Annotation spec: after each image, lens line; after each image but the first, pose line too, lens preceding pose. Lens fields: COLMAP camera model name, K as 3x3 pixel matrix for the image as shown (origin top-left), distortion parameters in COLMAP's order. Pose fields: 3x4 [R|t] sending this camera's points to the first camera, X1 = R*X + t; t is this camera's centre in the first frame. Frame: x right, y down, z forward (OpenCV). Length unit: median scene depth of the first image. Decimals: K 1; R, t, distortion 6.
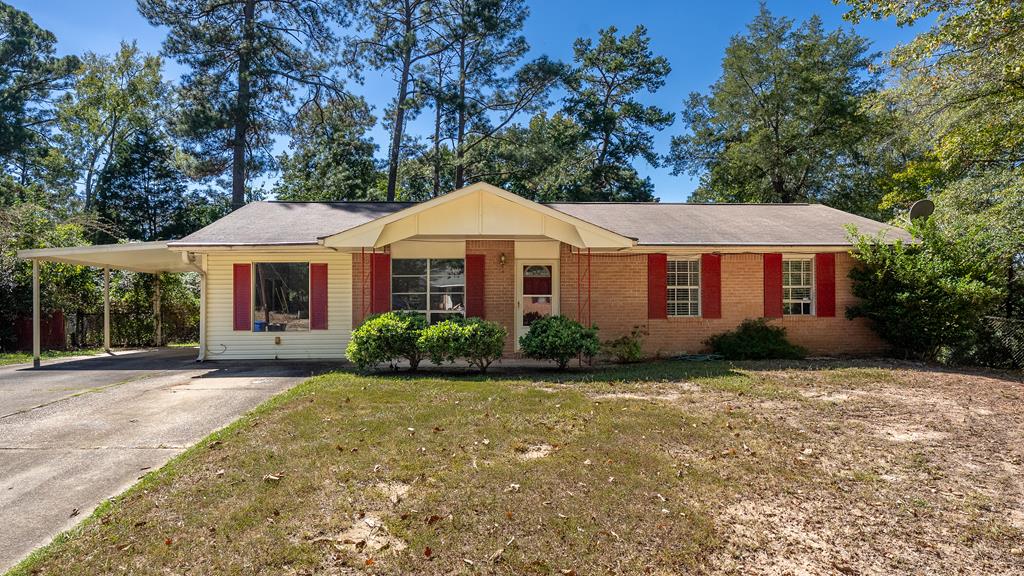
lens RADIAL K [[557.0, 0, 512.0], [0, 557.0, 288.0], [0, 0, 1]] dist [0.001065, 0.000643]
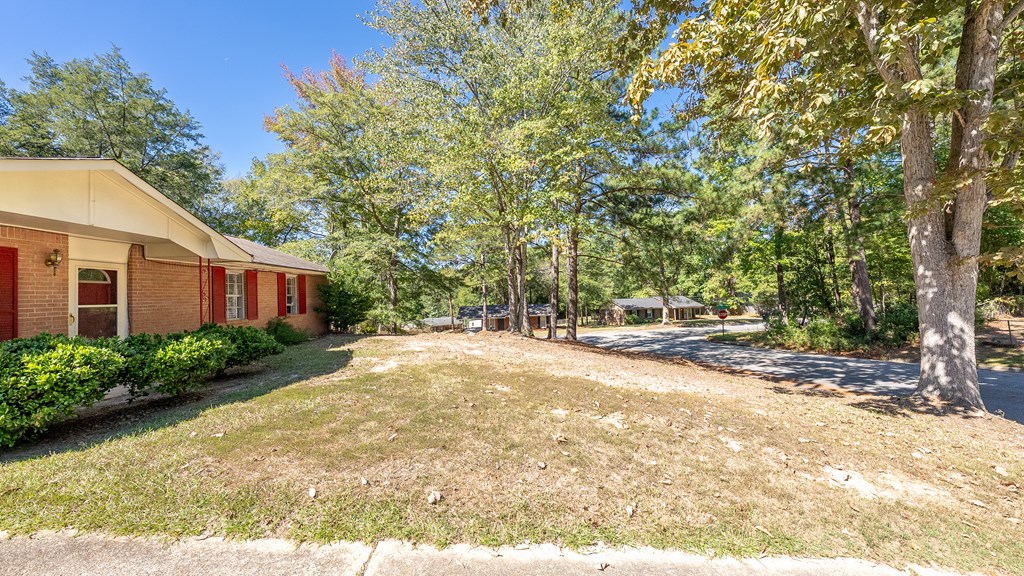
lens RADIAL K [[350.6, 0, 506.2], [0, 350.6, 283.8], [0, 0, 1]] dist [-0.001084, 0.000113]
pose [[0.046494, 0.034254, 0.998331, -0.163601], [-0.002434, 0.999413, -0.034177, -0.001046], [-0.998916, -0.000841, 0.046550, 0.137032]]
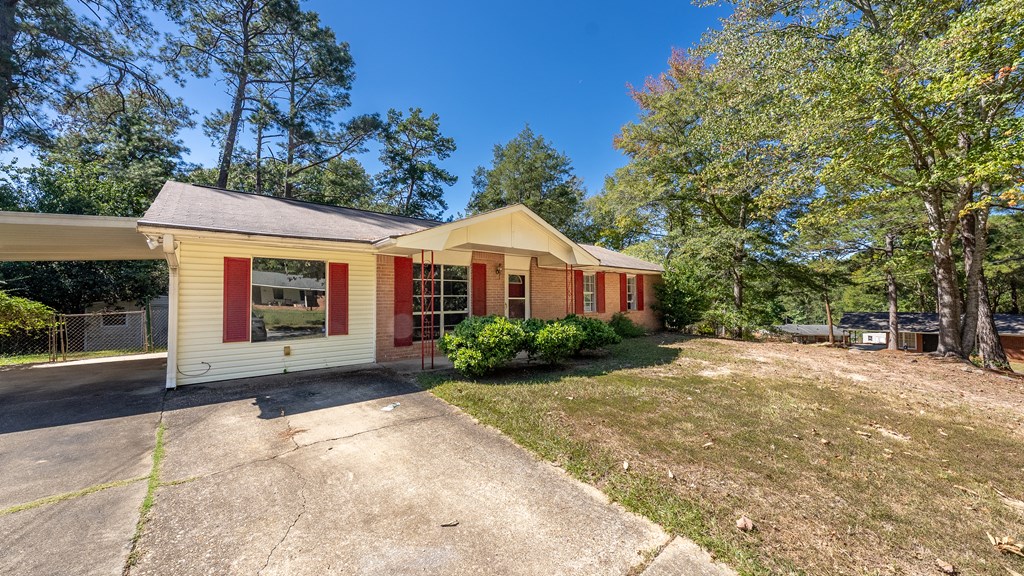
lens RADIAL K [[352.5, 0, 508.8], [0, 352.5, 285.4], [0, 0, 1]] dist [-0.001429, 0.000302]
pose [[0.808839, 0.023928, 0.587543, -0.164871], [-0.019374, 0.999714, -0.014043, -0.001641], [-0.587711, -0.000025, 0.809071, 0.129767]]
